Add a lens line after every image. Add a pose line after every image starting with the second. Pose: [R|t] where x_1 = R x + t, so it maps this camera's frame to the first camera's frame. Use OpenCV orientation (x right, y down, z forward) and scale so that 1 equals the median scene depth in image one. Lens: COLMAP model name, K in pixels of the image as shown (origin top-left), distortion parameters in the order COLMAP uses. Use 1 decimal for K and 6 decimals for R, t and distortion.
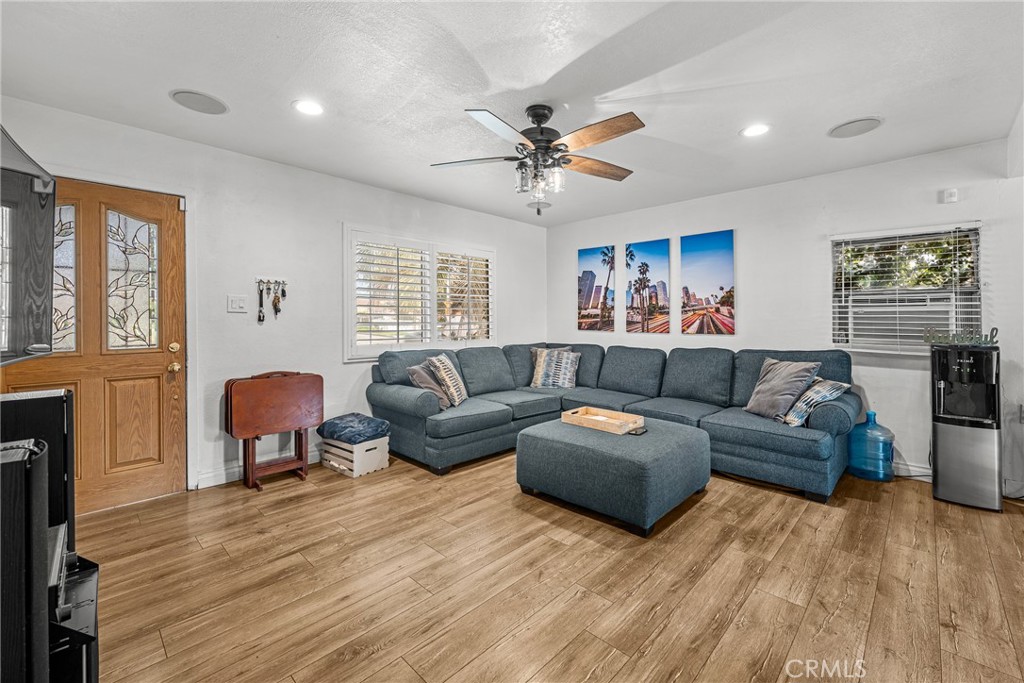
lens RADIAL K [[416.4, 0, 502.8], [0, 416.4, 319.7], [0, 0, 1]] dist [0.001343, -0.000069]
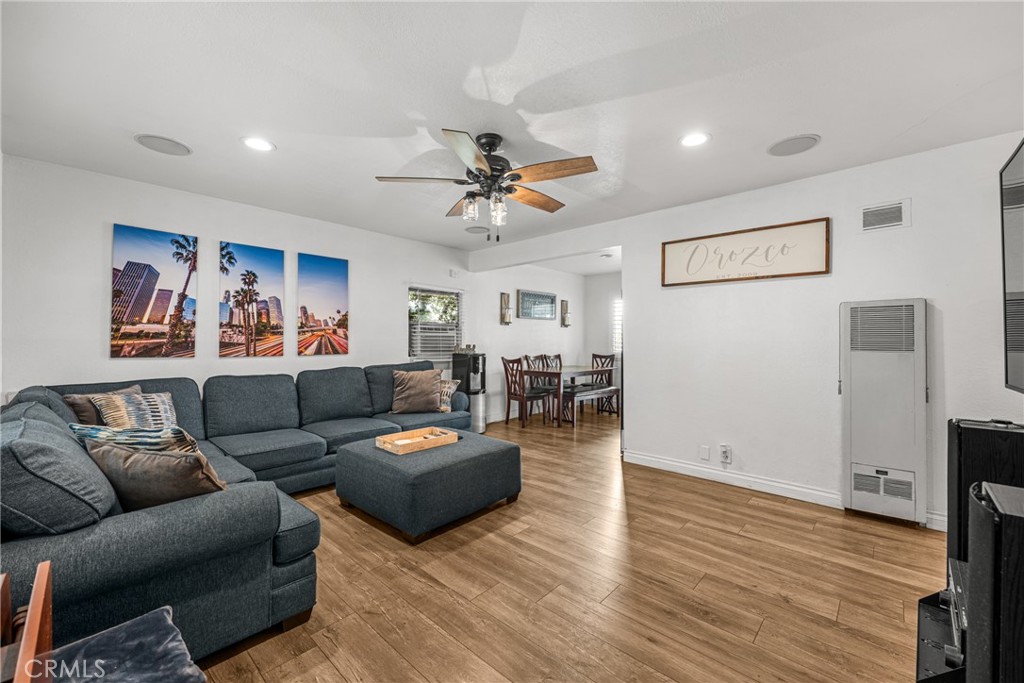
lens RADIAL K [[416.4, 0, 511.3], [0, 416.4, 339.7], [0, 0, 1]] dist [0.001343, -0.000069]
pose [[-0.032719, 0.001607, 0.999463, -0.500328], [-0.000290, 0.999999, -0.001618, -0.000985], [-0.999465, -0.000343, -0.032719, 0.517300]]
